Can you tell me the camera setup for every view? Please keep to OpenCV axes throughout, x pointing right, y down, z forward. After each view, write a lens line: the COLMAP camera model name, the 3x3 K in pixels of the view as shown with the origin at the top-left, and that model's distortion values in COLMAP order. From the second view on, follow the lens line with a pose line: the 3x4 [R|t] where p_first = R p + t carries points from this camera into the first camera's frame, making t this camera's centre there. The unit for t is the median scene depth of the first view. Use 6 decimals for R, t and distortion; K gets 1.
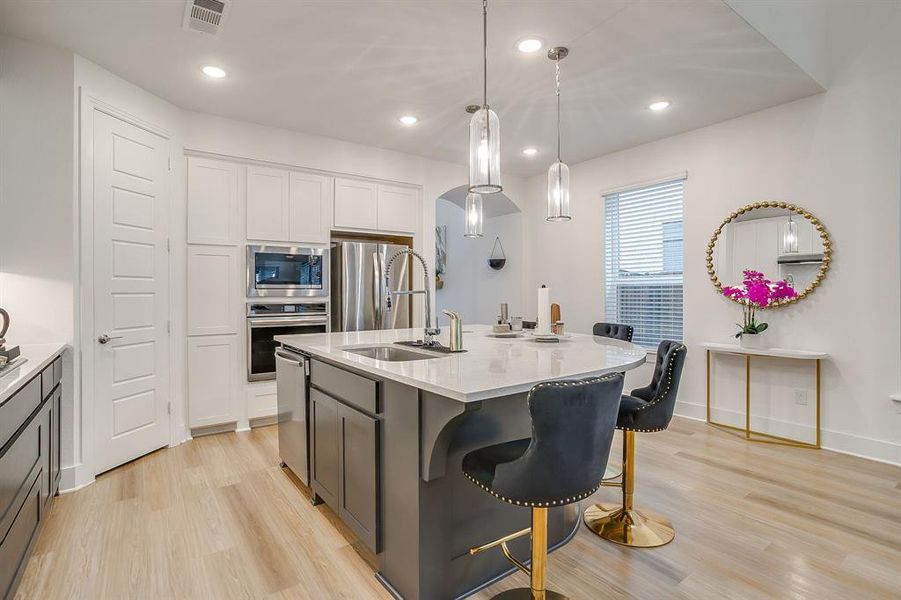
lens RADIAL K [[444.7, 0, 448.0], [0, 444.7, 293.3], [0, 0, 1]] dist [-0.048708, 0.036411]
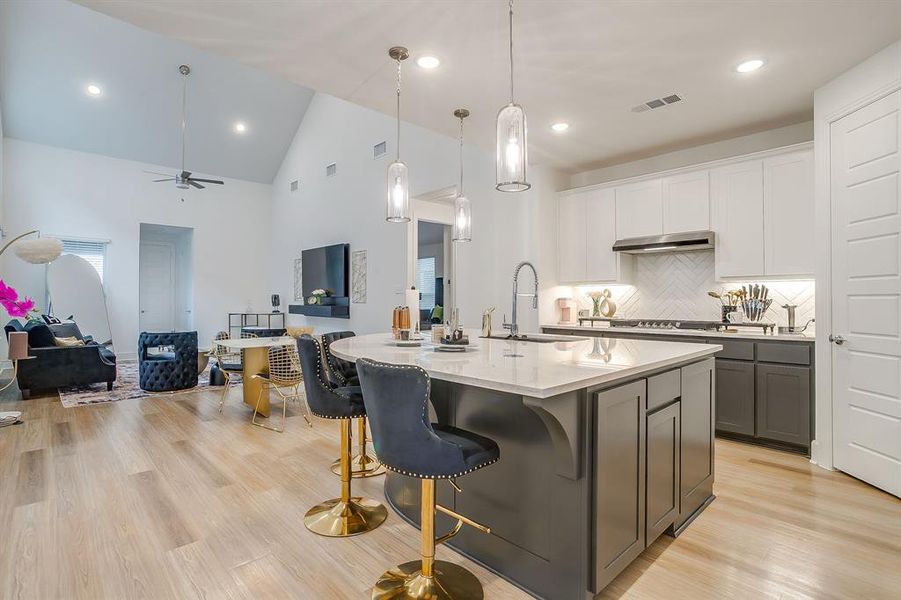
lens RADIAL K [[438.6, 0, 450.5], [0, 438.6, 300.0], [0, 0, 1]] dist [-0.043602, 0.020002]
pose [[-0.990831, 0.000844, -0.135105, 0.183095], [-0.000030, 0.999979, 0.006467, 0.003101], [0.135107, 0.006412, -0.990810, 1.360993]]
